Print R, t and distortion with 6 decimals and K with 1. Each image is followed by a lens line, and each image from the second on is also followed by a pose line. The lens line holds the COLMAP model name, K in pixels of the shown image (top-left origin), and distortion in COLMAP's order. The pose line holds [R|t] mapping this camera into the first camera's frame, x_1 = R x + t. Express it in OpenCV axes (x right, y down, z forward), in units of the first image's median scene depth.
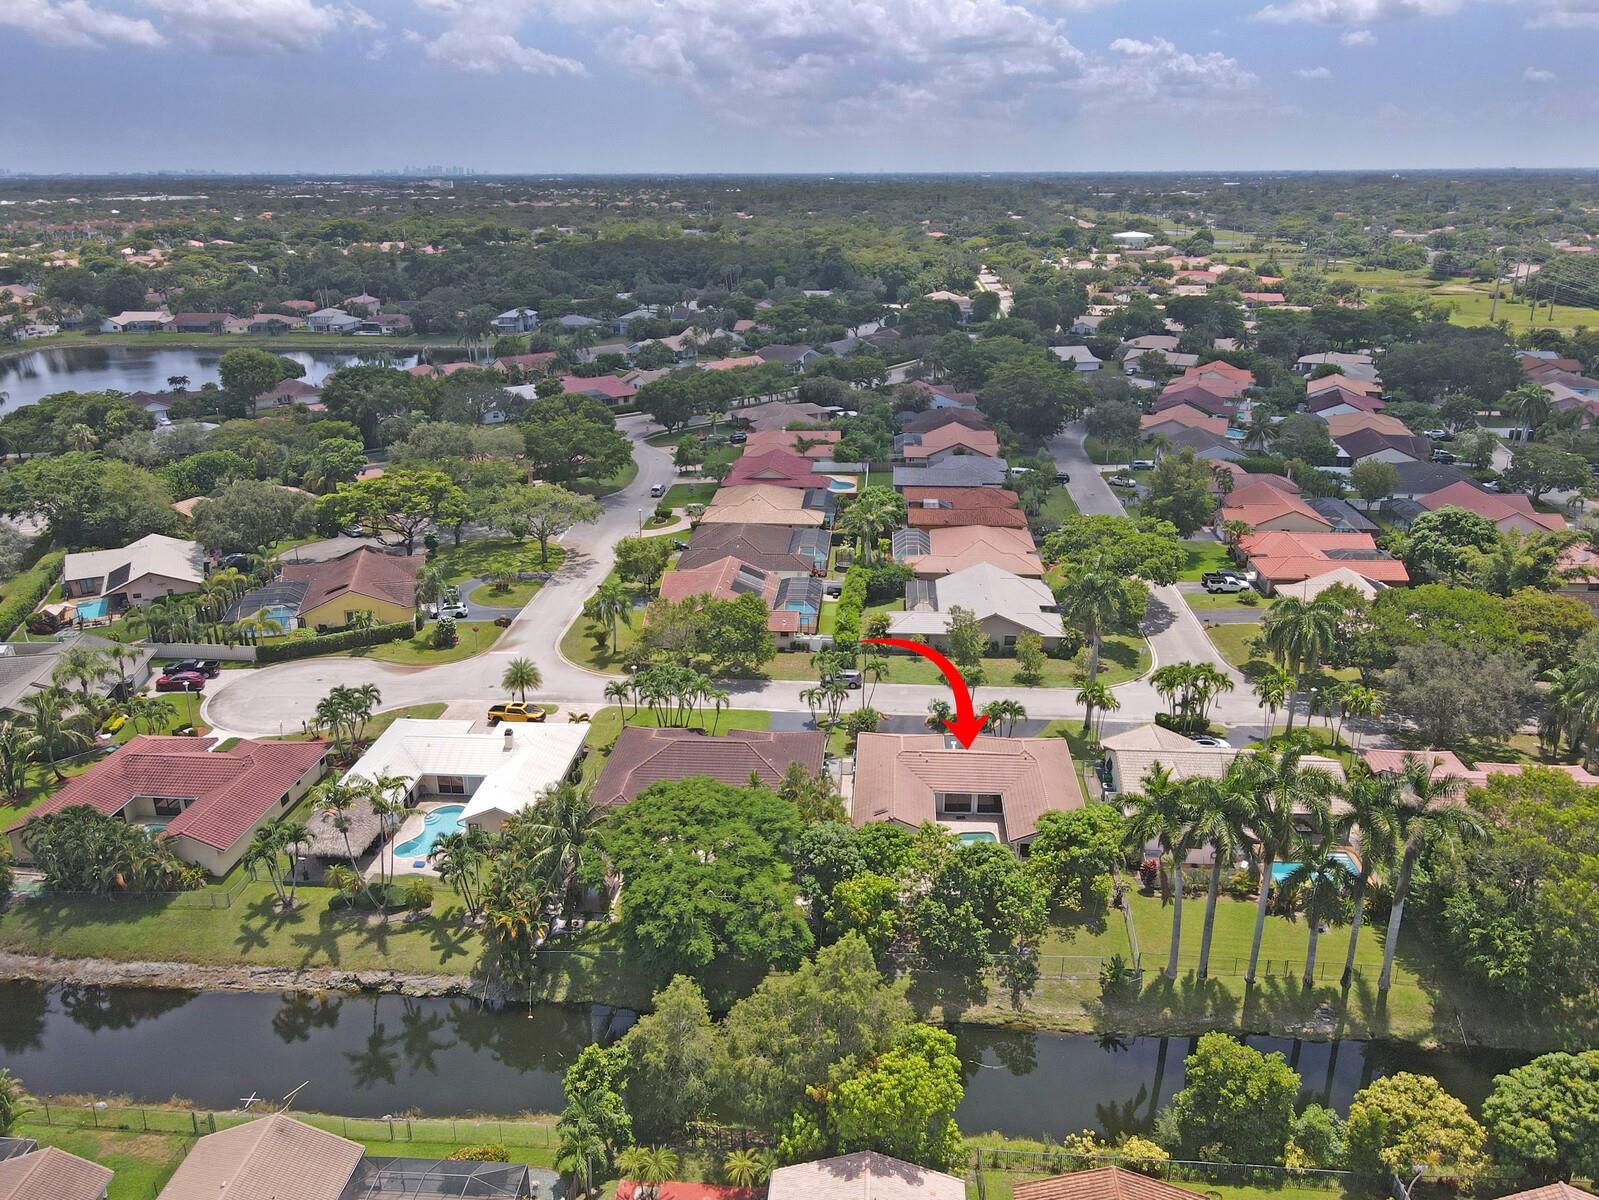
lens RADIAL K [[1176.3, 0, 799.5], [0, 1176.3, 600.0], [0, 0, 1]] dist [-0.003001, 0.035016]
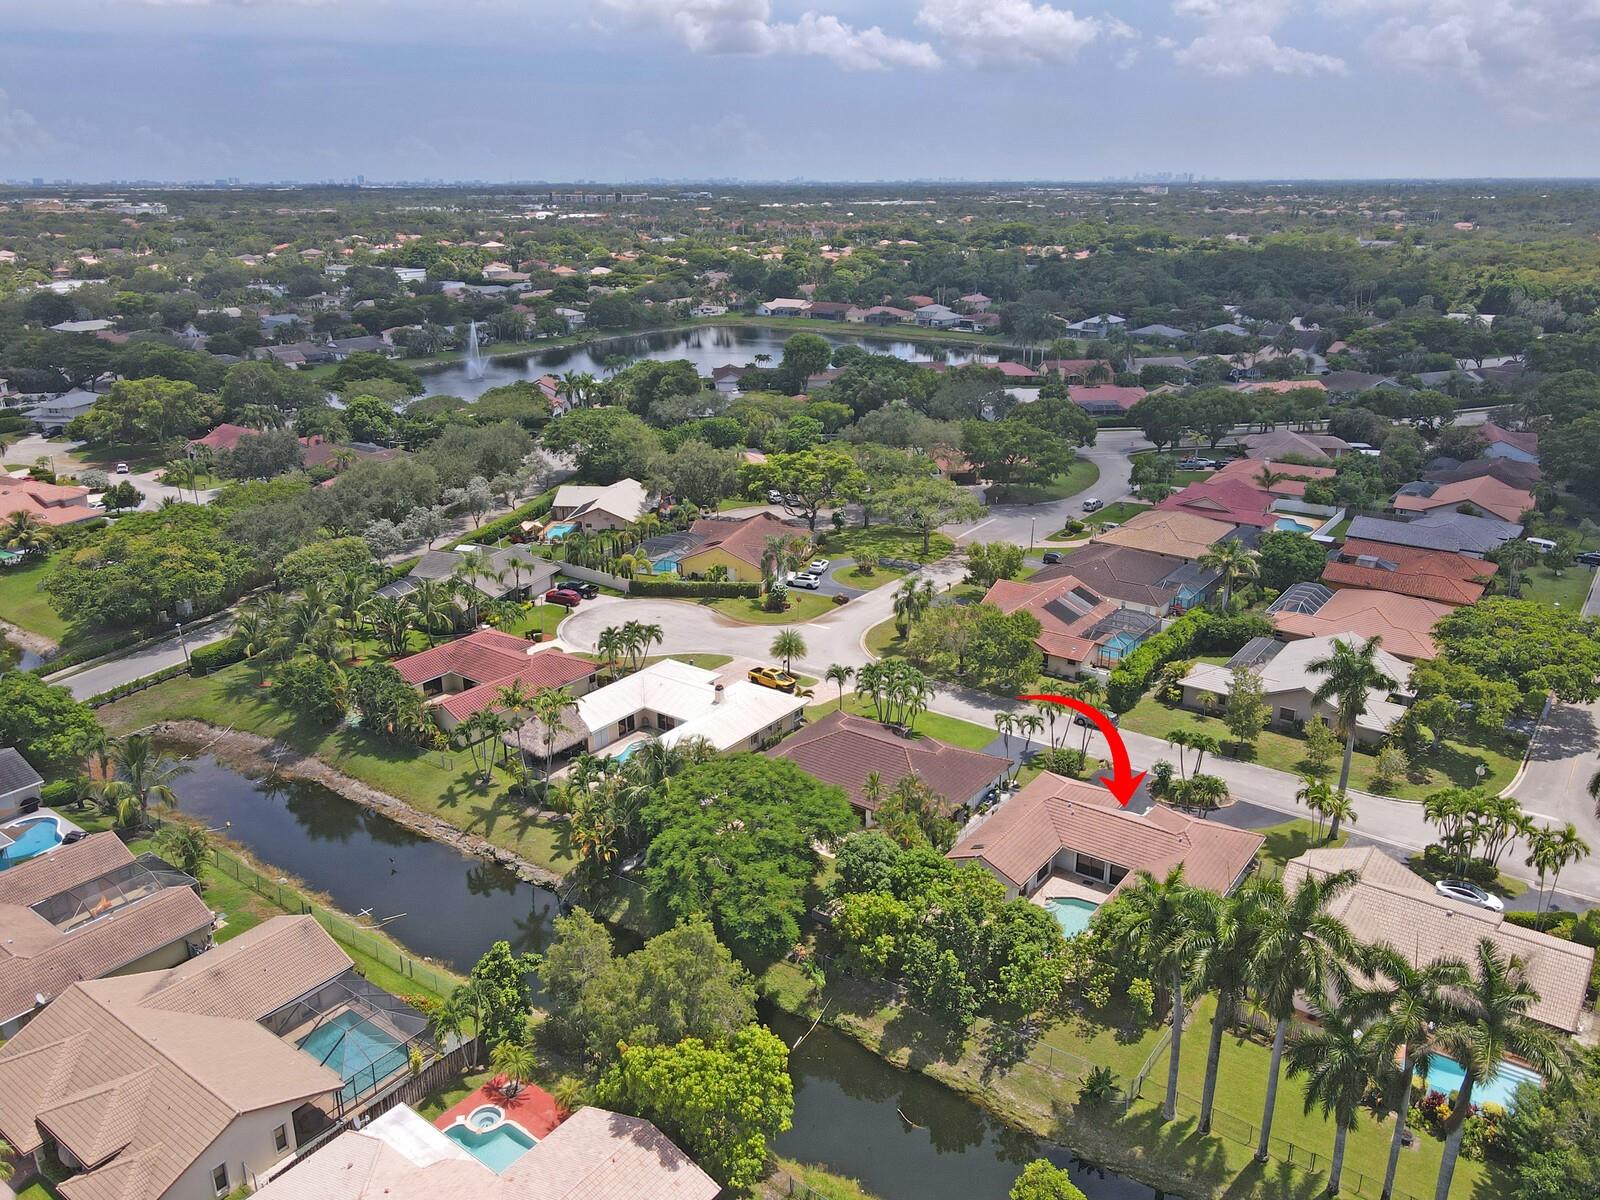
lens RADIAL K [[1177.0, 0, 800.0], [0, 1177.0, 600.0], [0, 0, 1]] dist [-0.003001, 0.035016]
pose [[0.855396, 0.178386, -0.486288, 0.246897], [-0.180950, 0.982589, 0.042149, -0.020292], [0.485340, 0.051940, 0.872781, 0.058837]]
